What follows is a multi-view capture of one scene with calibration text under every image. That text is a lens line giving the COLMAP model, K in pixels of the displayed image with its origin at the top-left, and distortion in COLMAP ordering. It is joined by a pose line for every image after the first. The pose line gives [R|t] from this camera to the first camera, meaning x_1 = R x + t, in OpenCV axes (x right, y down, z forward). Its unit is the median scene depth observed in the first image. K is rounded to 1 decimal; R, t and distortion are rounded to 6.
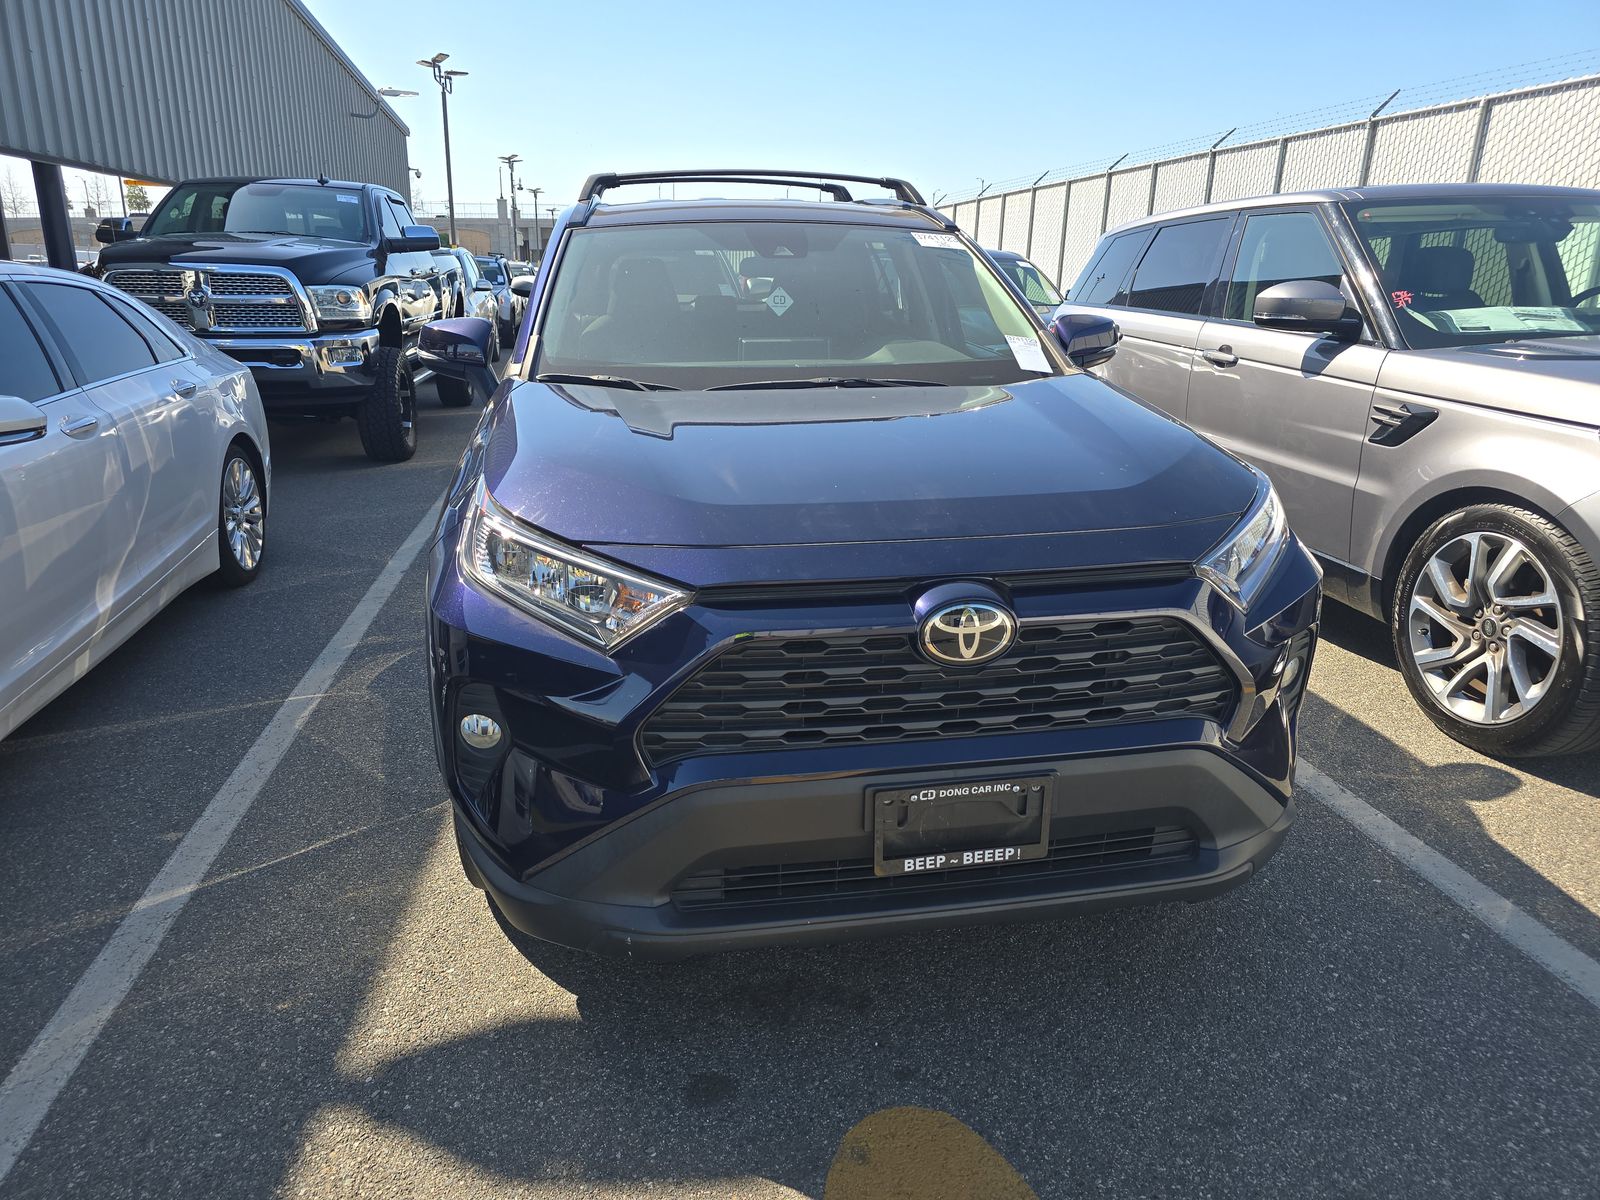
lens RADIAL K [[1092.0, 0, 814.2], [0, 1092.0, 593.3], [0, 0, 1]] dist [0.030593, -0.029522]
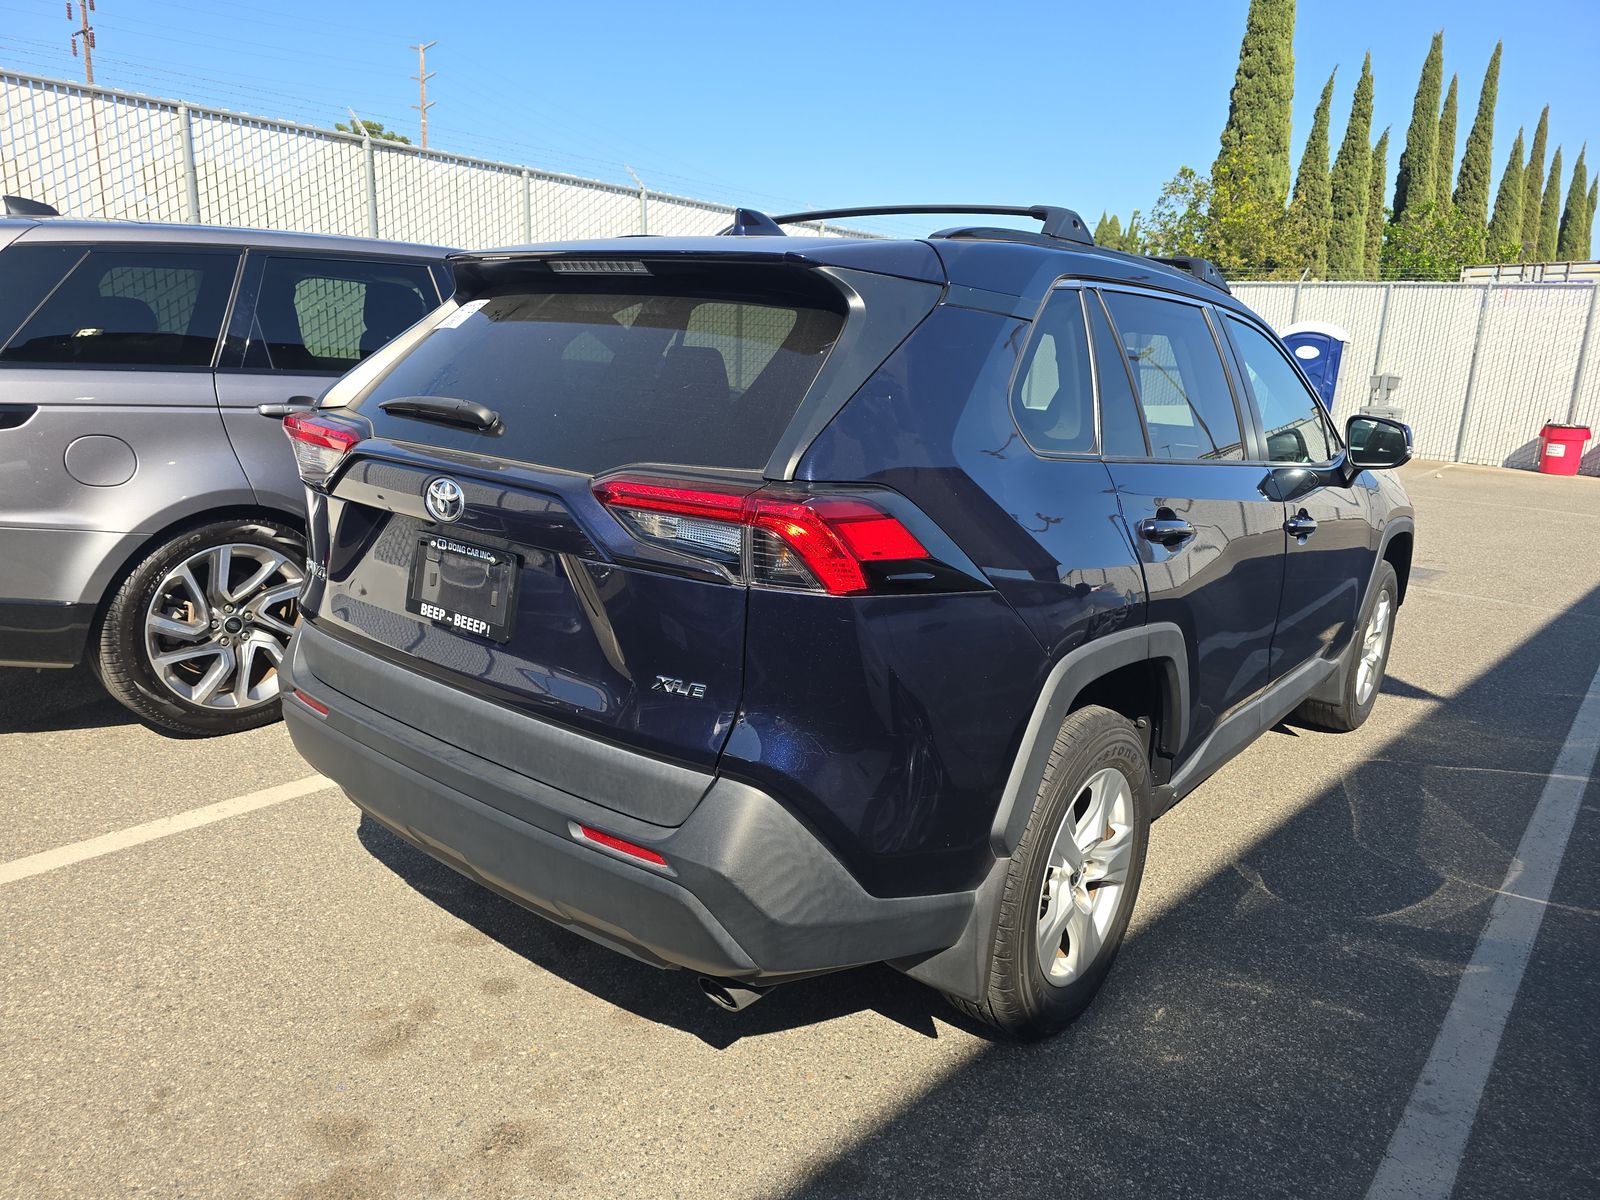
lens RADIAL K [[1092.0, 0, 796.6], [0, 1092.0, 615.7], [0, 0, 1]] dist [0.030593, -0.029522]
pose [[-0.643540, -0.241561, 0.726295, -0.762702], [0.153240, 0.889021, 0.431462, -0.612013], [-0.749916, 0.388961, -0.535104, 2.037707]]
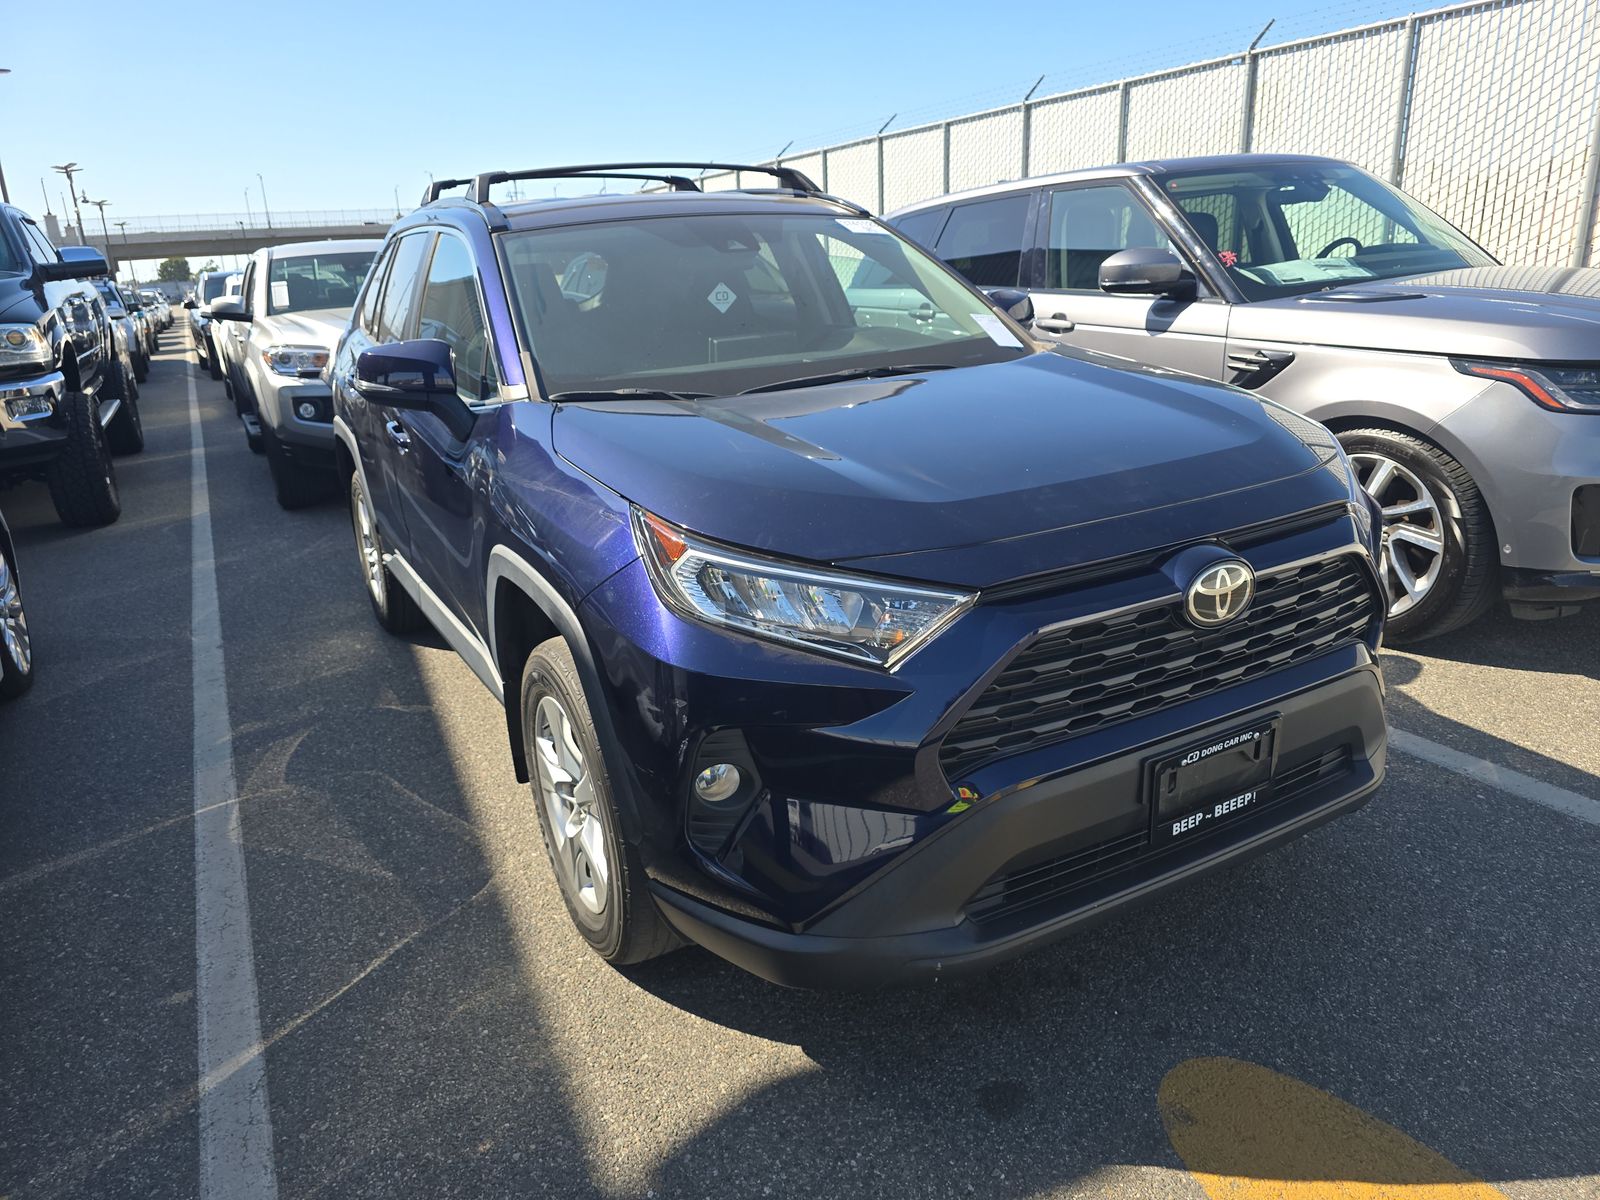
lens RADIAL K [[1092.0, 0, 813.2], [0, 1092.0, 598.6], [0, 0, 1]] dist [0.030593, -0.029522]
pose [[0.946450, -0.148695, 0.286569, -0.286307], [0.145859, 0.988809, 0.031344, -0.026307], [-0.288022, 0.012133, 0.957547, 0.065727]]
